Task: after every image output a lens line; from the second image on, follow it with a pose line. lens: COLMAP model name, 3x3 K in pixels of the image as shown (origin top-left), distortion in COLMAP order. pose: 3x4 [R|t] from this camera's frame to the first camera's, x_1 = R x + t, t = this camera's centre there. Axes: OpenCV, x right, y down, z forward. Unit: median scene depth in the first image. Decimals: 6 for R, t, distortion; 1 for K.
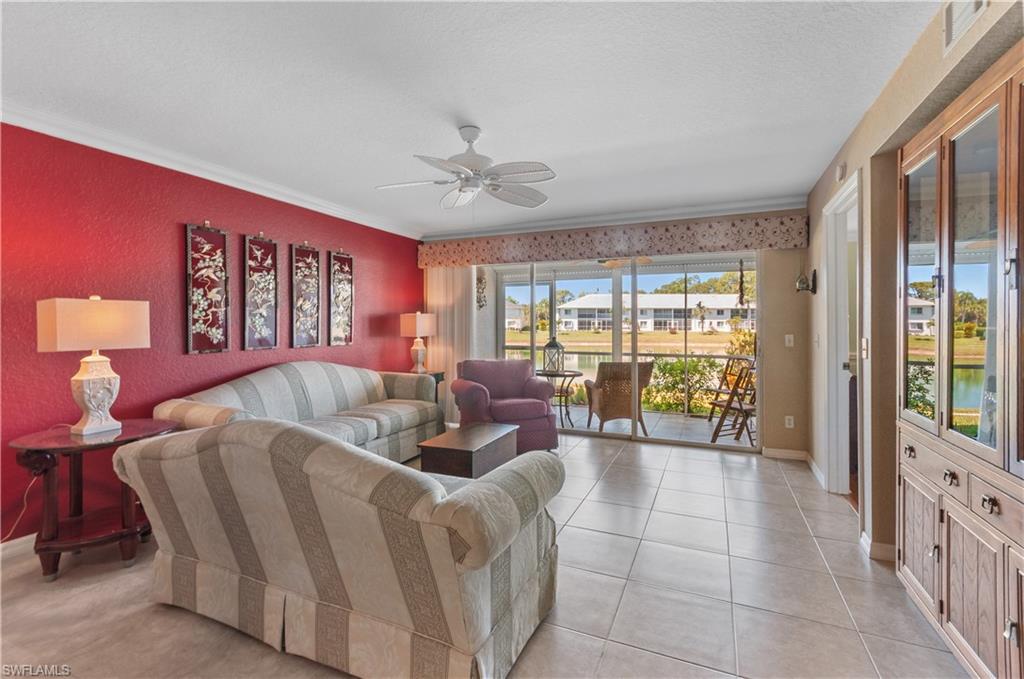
lens RADIAL K [[458.2, 0, 516.4], [0, 458.2, 324.0], [0, 0, 1]] dist [-0.000444, 0.000056]
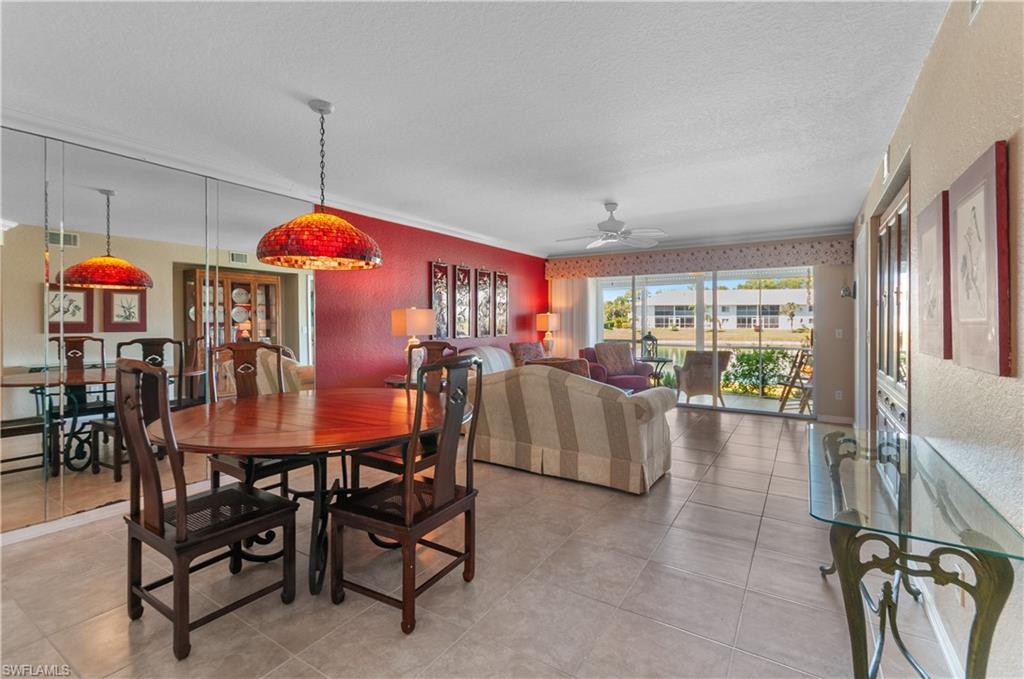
lens RADIAL K [[466.2, 0, 515.3], [0, 466.2, 327.6], [0, 0, 1]] dist [0.000429, 0.000160]
pose [[0.988322, 0.001131, -0.152378, -0.100165], [0.000898, 0.999912, 0.013246, -0.000368], [0.152380, -0.013228, 0.988234, -0.389840]]
